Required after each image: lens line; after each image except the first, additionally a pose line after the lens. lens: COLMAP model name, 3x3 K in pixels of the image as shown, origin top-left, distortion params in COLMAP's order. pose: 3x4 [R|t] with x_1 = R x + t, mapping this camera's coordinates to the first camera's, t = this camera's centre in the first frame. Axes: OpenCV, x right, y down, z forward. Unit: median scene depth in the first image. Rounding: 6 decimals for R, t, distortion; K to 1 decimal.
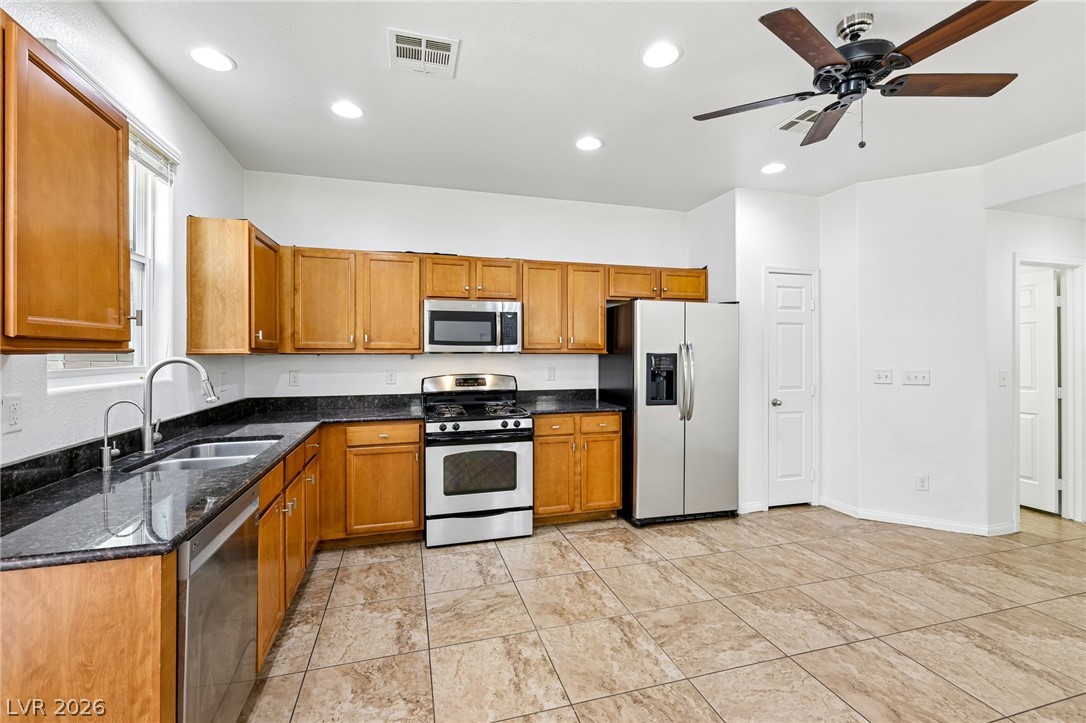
lens RADIAL K [[471.0, 0, 543.2], [0, 471.0, 353.6], [0, 0, 1]] dist [0.002459, -0.000875]
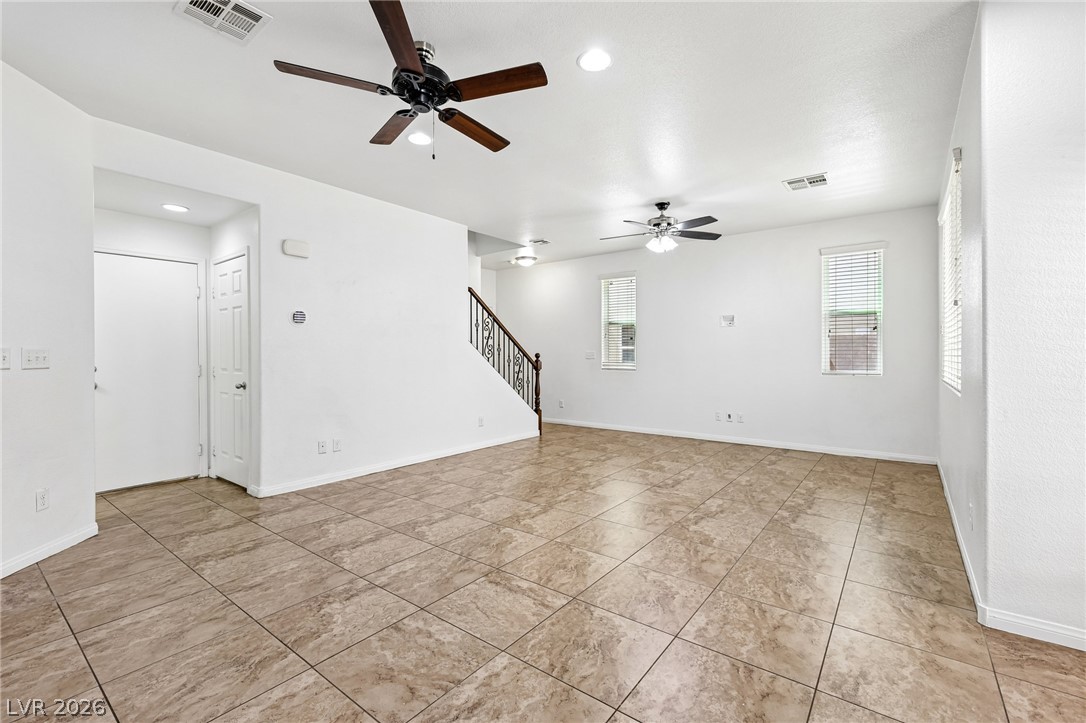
lens RADIAL K [[468.4, 0, 541.3], [0, 468.4, 355.9], [0, 0, 1]] dist [0.000794, -0.000109]
pose [[-0.593516, 0.003164, 0.804816, -0.302137], [0.004911, 0.999988, -0.000310, 0.051846], [-0.804807, 0.003768, -0.593525, 0.886555]]
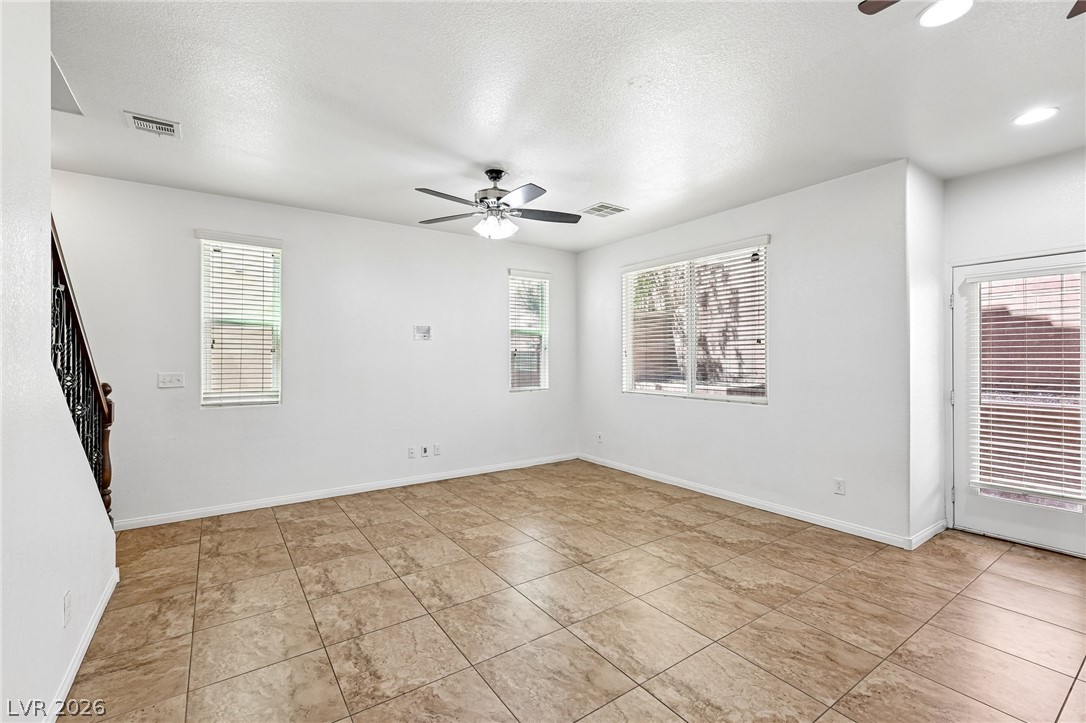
lens RADIAL K [[473.0, 0, 544.3], [0, 473.0, 355.7], [0, 0, 1]] dist [0.000249, 0.000123]
pose [[-0.946324, 0.004985, -0.323182, 0.905513], [0.006343, 0.999975, -0.003151, -0.004587], [0.323158, -0.005031, -0.946332, 0.752527]]
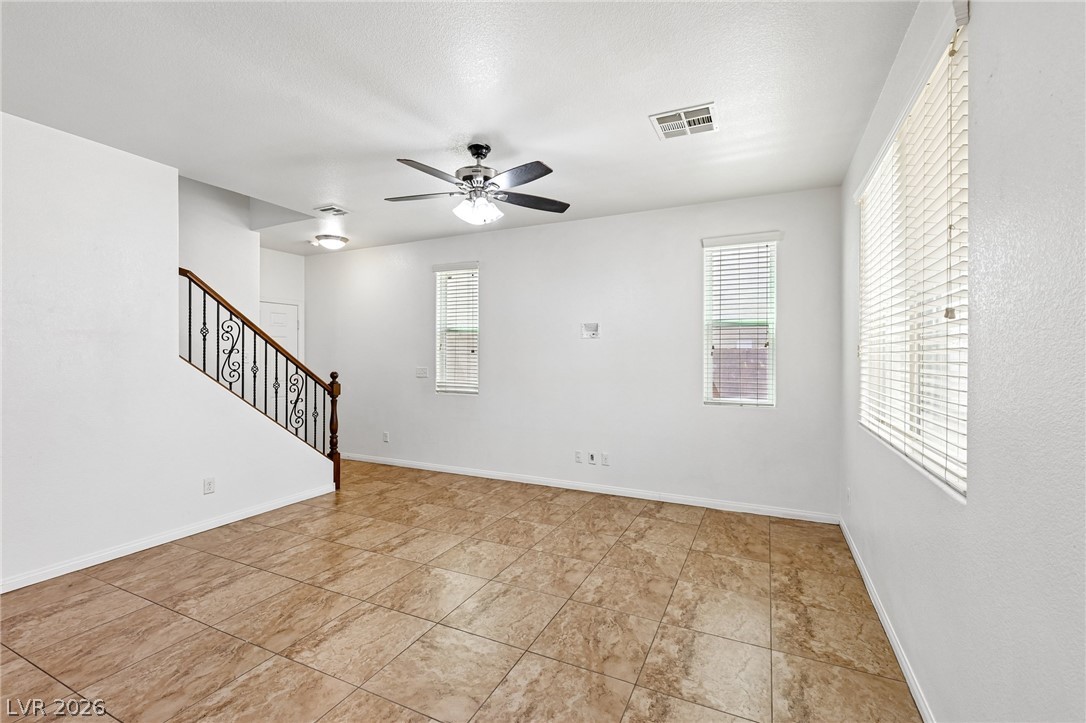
lens RADIAL K [[468.4, 0, 541.3], [0, 468.4, 355.9], [0, 0, 1]] dist [0.000794, -0.000109]
pose [[-0.749224, 0.004230, 0.662304, -0.059436], [0.000352, 0.999982, -0.005988, -0.001355], [-0.662317, -0.004254, -0.749212, 0.324630]]
